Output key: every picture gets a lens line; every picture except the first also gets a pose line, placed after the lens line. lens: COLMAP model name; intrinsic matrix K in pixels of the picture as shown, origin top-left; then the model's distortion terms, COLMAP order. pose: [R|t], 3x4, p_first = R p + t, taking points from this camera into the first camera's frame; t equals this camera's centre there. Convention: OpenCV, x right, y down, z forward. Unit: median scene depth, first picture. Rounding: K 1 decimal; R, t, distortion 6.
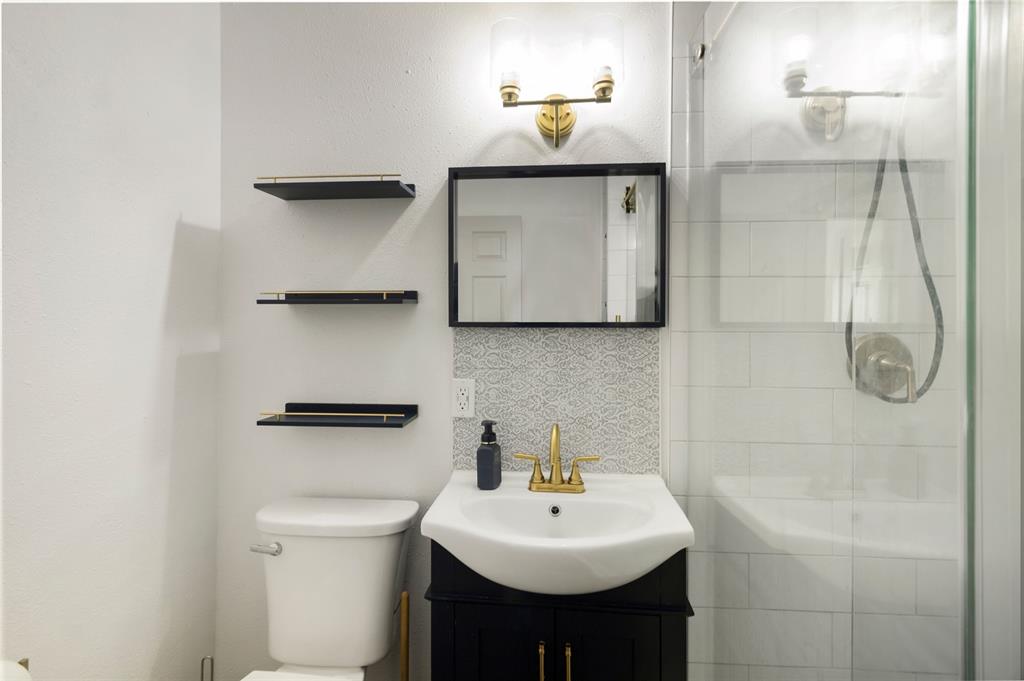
lens RADIAL K [[471.2, 0, 511.3], [0, 471.2, 327.2], [0, 0, 1]] dist [0.000898, 0.000289]
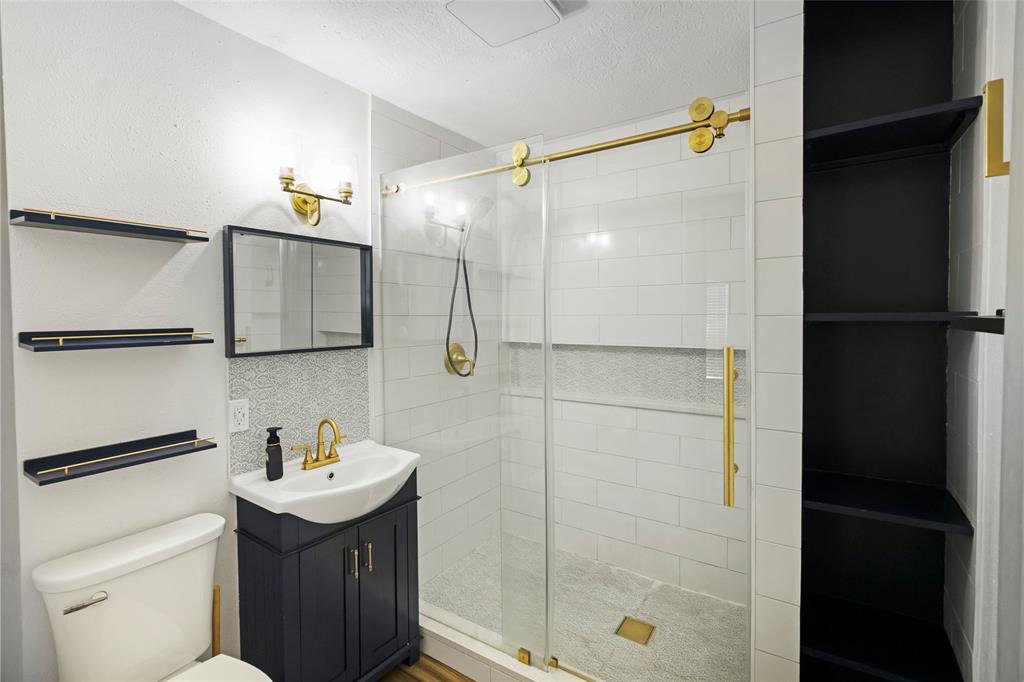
lens RADIAL K [[471.2, 0, 511.3], [0, 471.2, 327.7], [0, 0, 1]] dist [0.000898, 0.000289]
pose [[0.503255, -0.029983, 0.863617, -0.814422], [0.007288, 0.999510, 0.030454, -0.110693], [-0.864107, -0.009032, 0.503227, -0.221626]]
